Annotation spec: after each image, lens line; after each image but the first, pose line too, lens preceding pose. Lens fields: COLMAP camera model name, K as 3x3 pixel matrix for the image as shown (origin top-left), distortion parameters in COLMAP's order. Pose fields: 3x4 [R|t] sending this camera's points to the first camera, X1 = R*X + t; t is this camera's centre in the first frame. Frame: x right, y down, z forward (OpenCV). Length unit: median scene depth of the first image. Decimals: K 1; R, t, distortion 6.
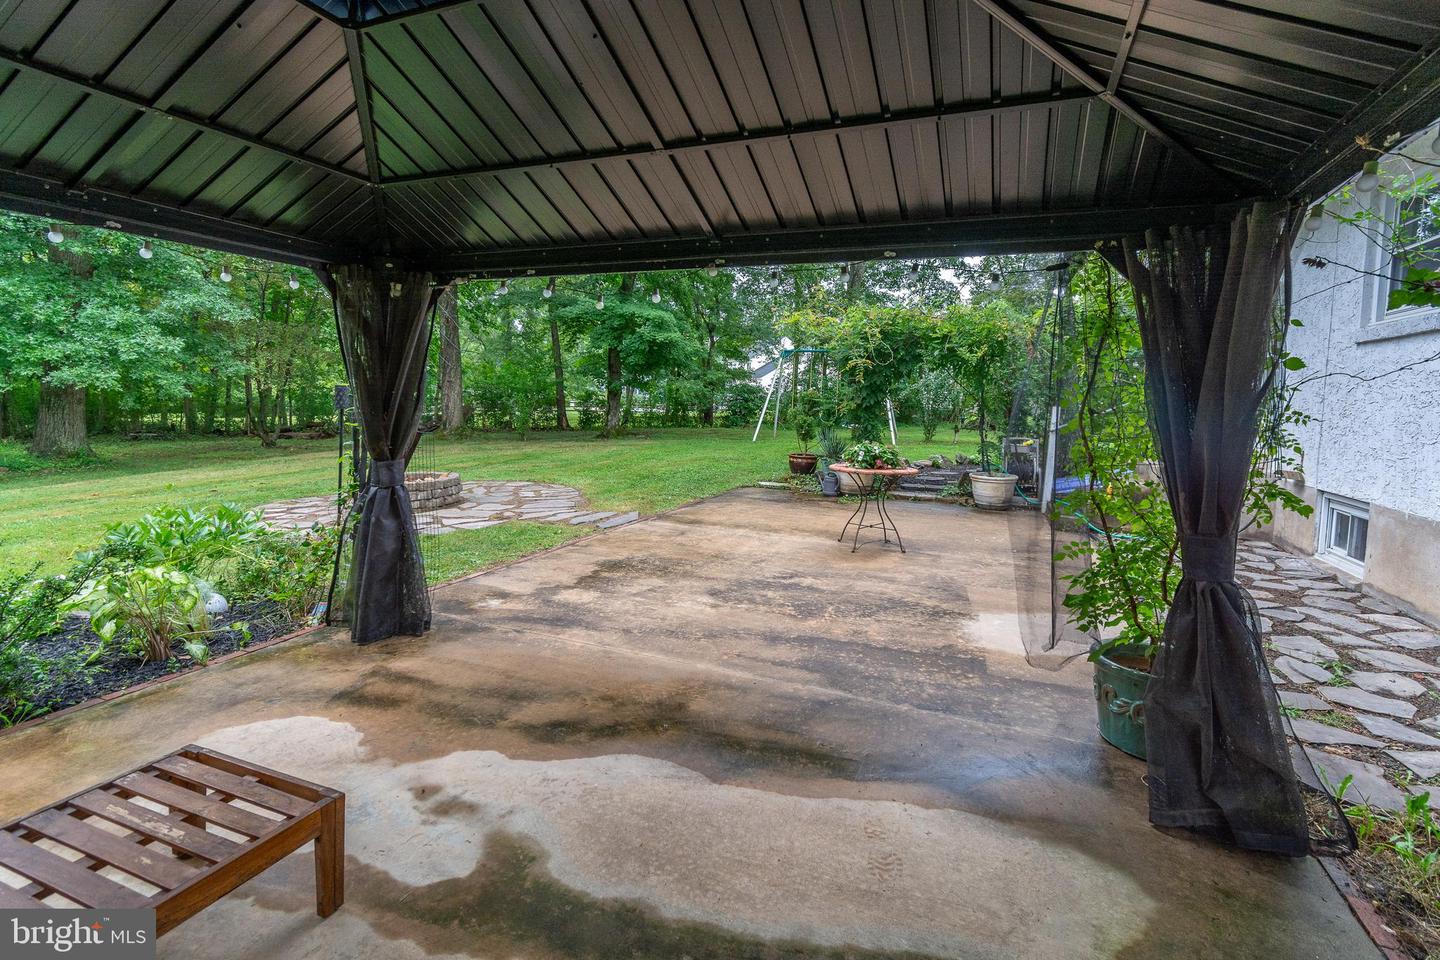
lens RADIAL K [[664.2, 0, 712.4], [0, 664.2, 474.6], [0, 0, 1]] dist [-0.000880, 0.000257]
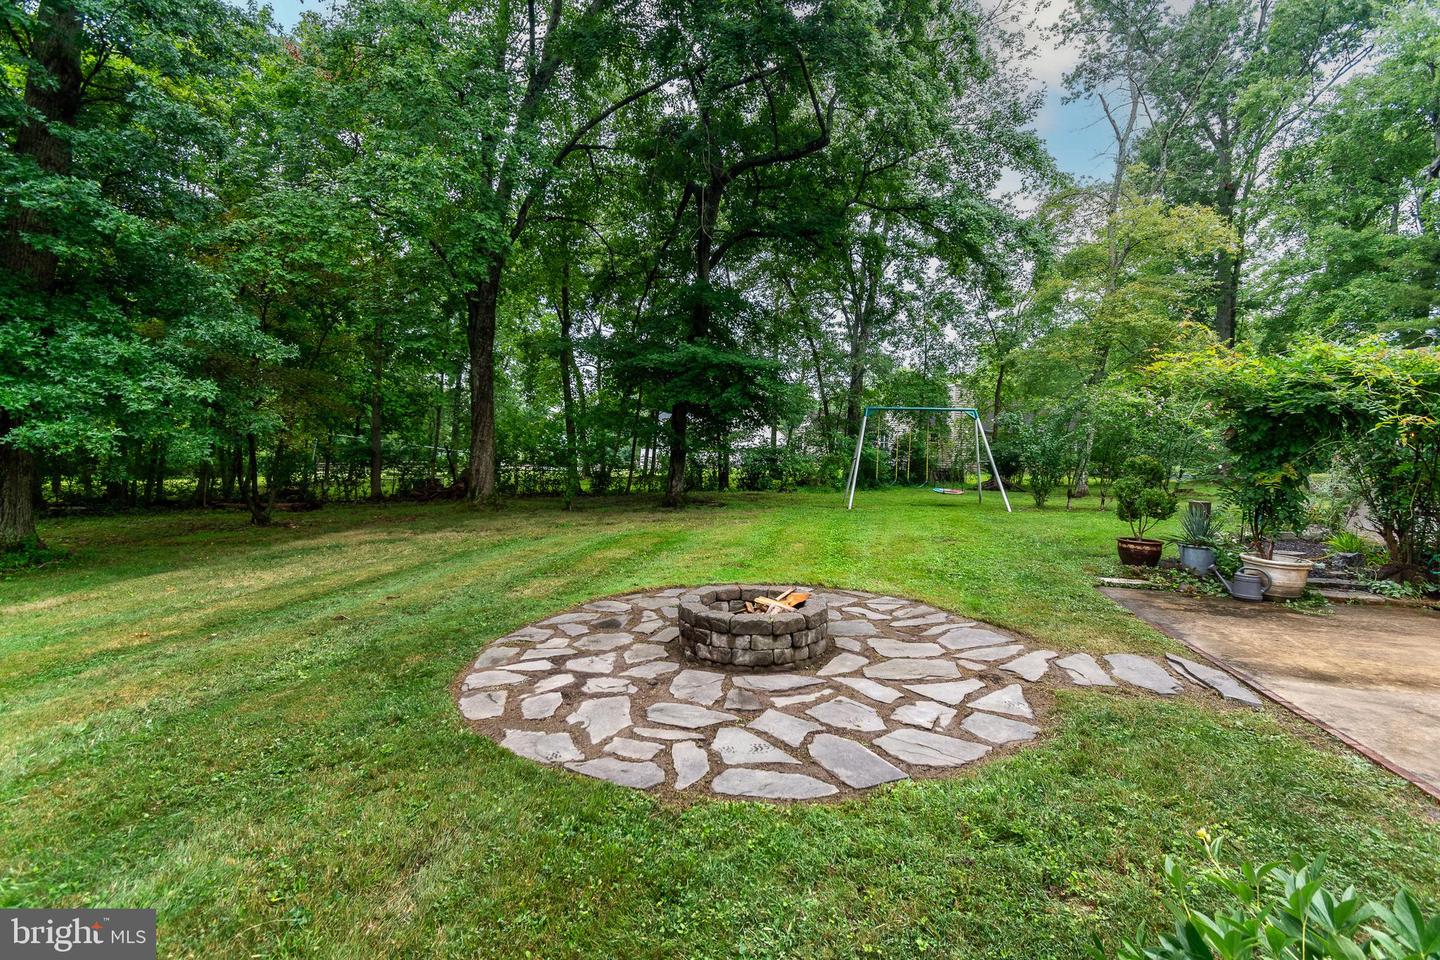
lens RADIAL K [[664.2, 0, 726.7], [0, 664.2, 487.3], [0, 0, 1]] dist [-0.000880, 0.000257]
pose [[0.992011, -0.007328, 0.125941, -0.355334], [0.015862, 0.997634, -0.066891, -0.038654], [-0.125153, 0.068354, 0.989780, 0.249352]]
